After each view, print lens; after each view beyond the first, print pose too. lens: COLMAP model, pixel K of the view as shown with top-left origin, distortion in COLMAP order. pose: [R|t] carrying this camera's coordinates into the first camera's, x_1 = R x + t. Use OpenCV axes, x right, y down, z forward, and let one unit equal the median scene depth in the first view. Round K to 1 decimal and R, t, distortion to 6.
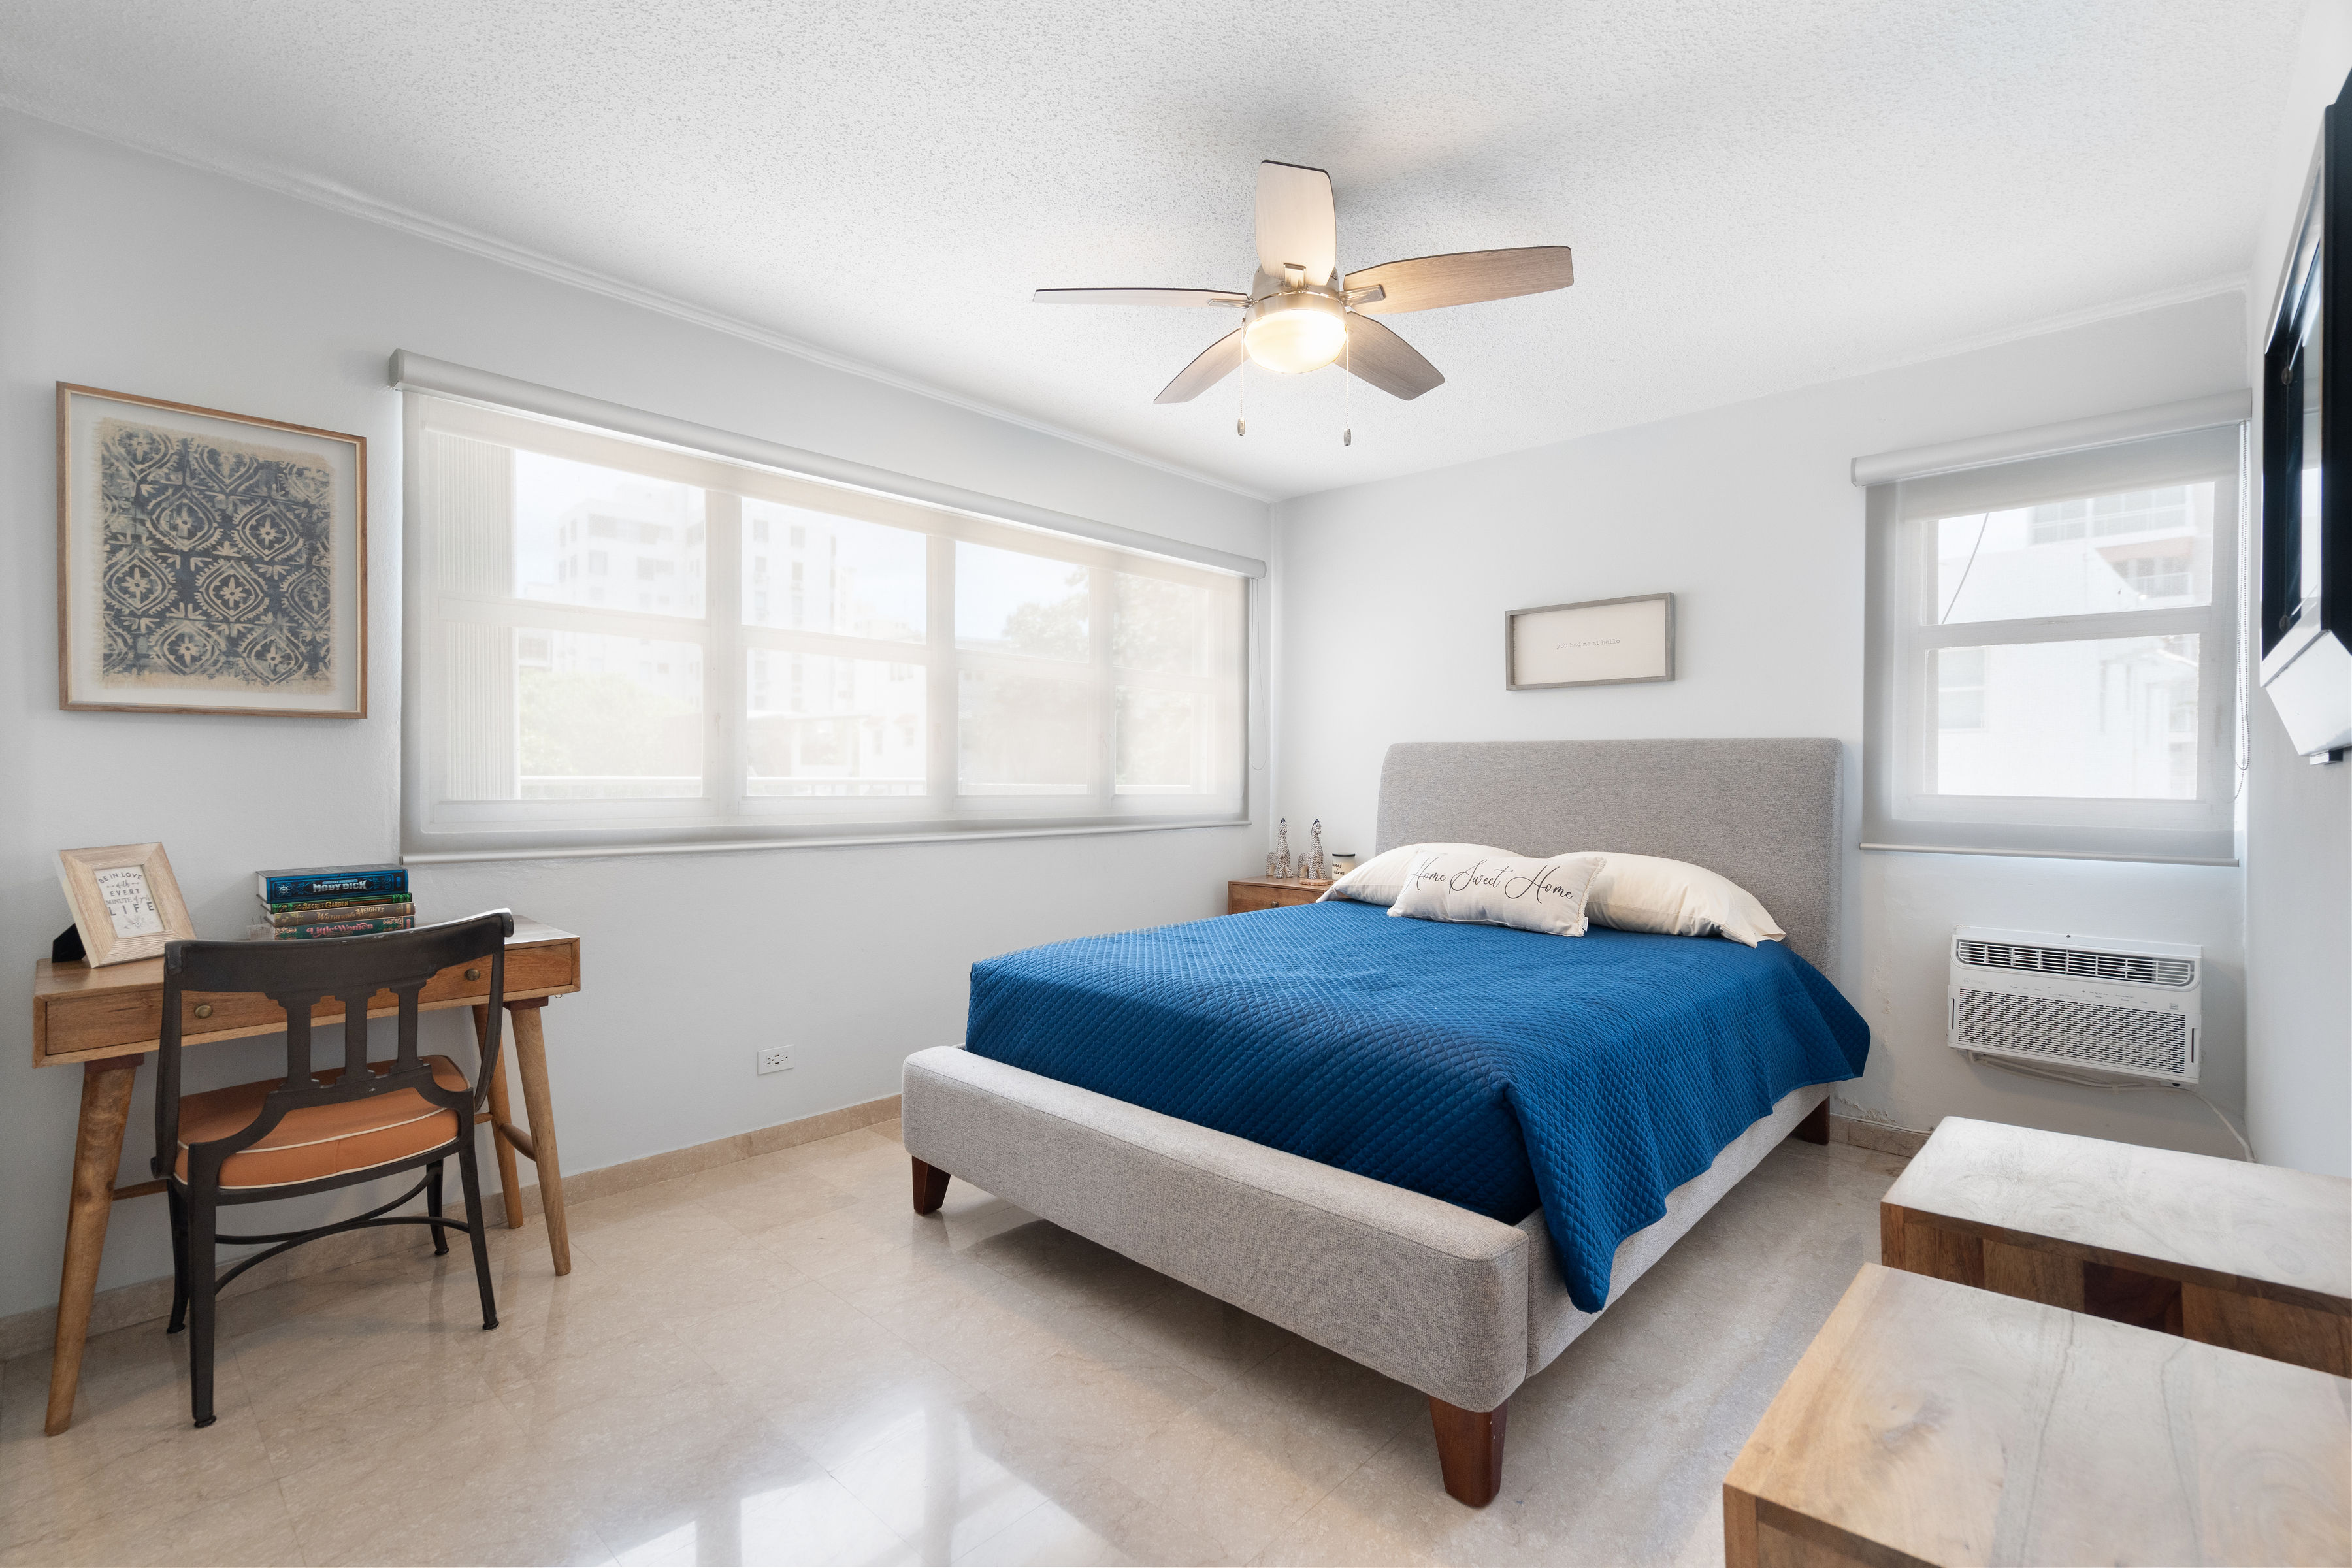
lens RADIAL K [[1070.0, 0, 1153.4], [0, 1070.0, 779.2], [0, 0, 1]] dist [-0.002025, 0.002053]
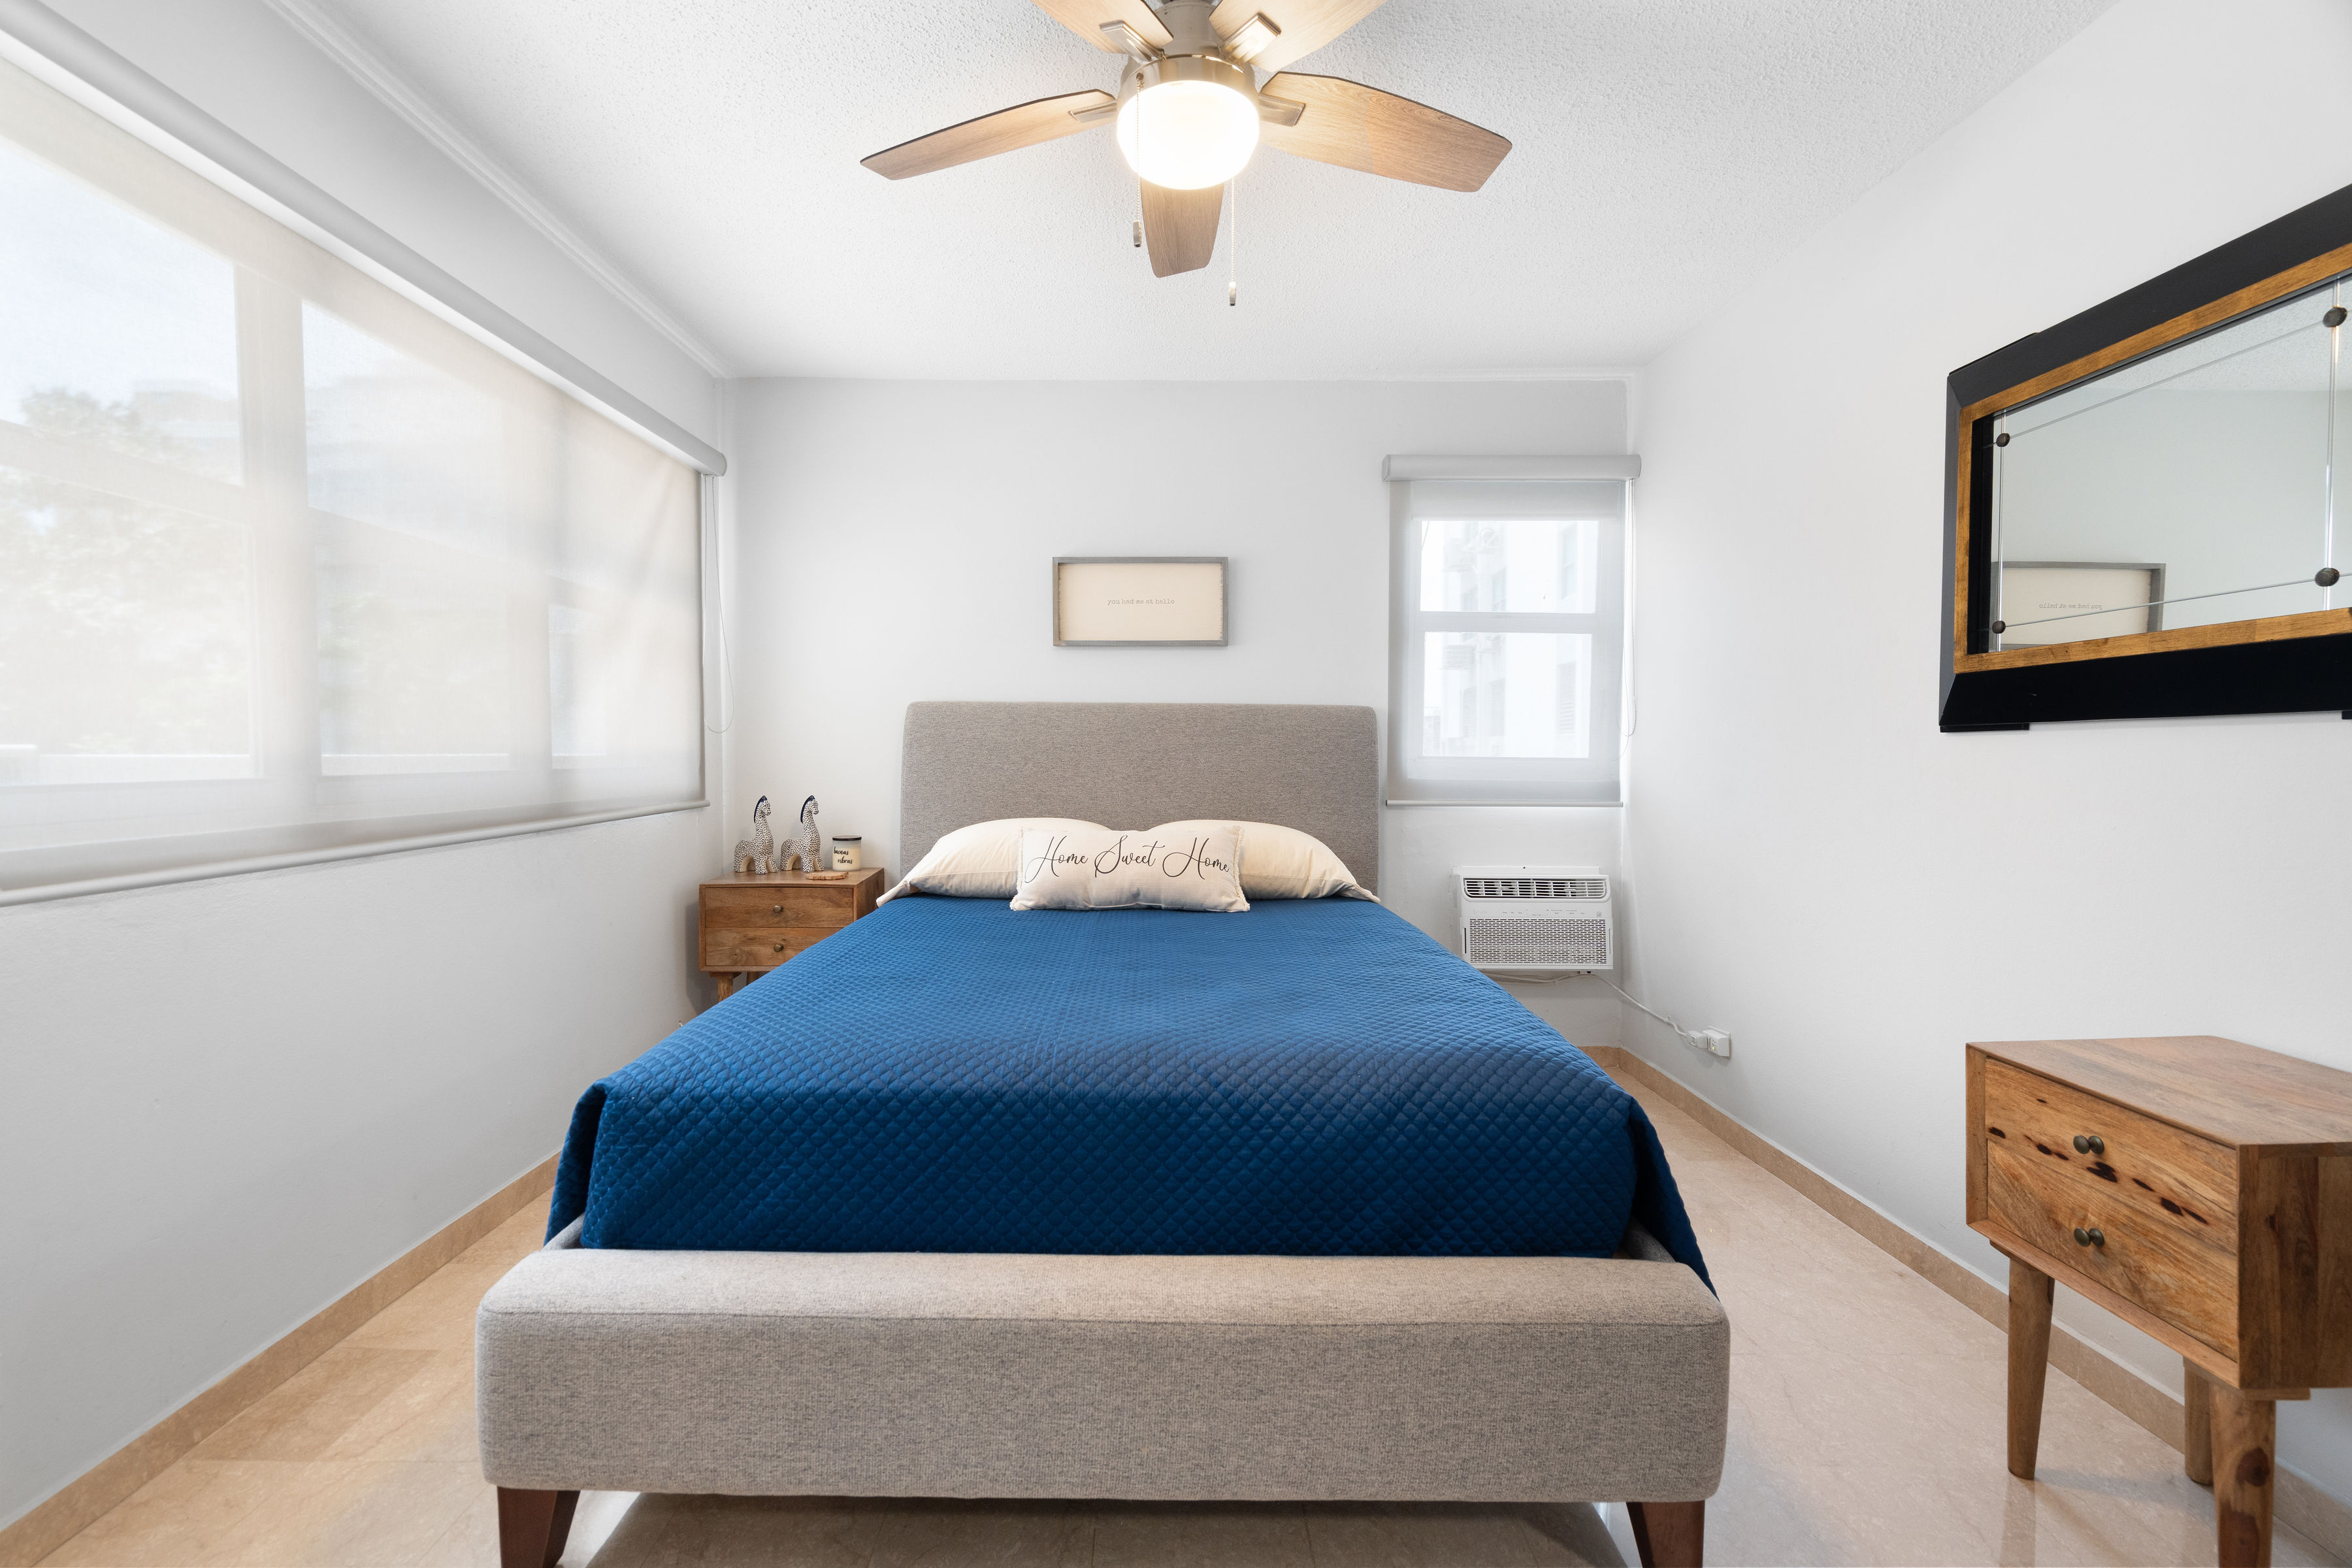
lens RADIAL K [[1070.0, 0, 1178.3], [0, 1070.0, 778.1], [0, 0, 1]] dist [-0.002025, 0.002053]
pose [[0.719366, -0.025196, 0.694174, -0.285448], [0.003113, 0.999449, 0.033050, -0.001240], [-0.694624, -0.021614, 0.719048, 0.351266]]
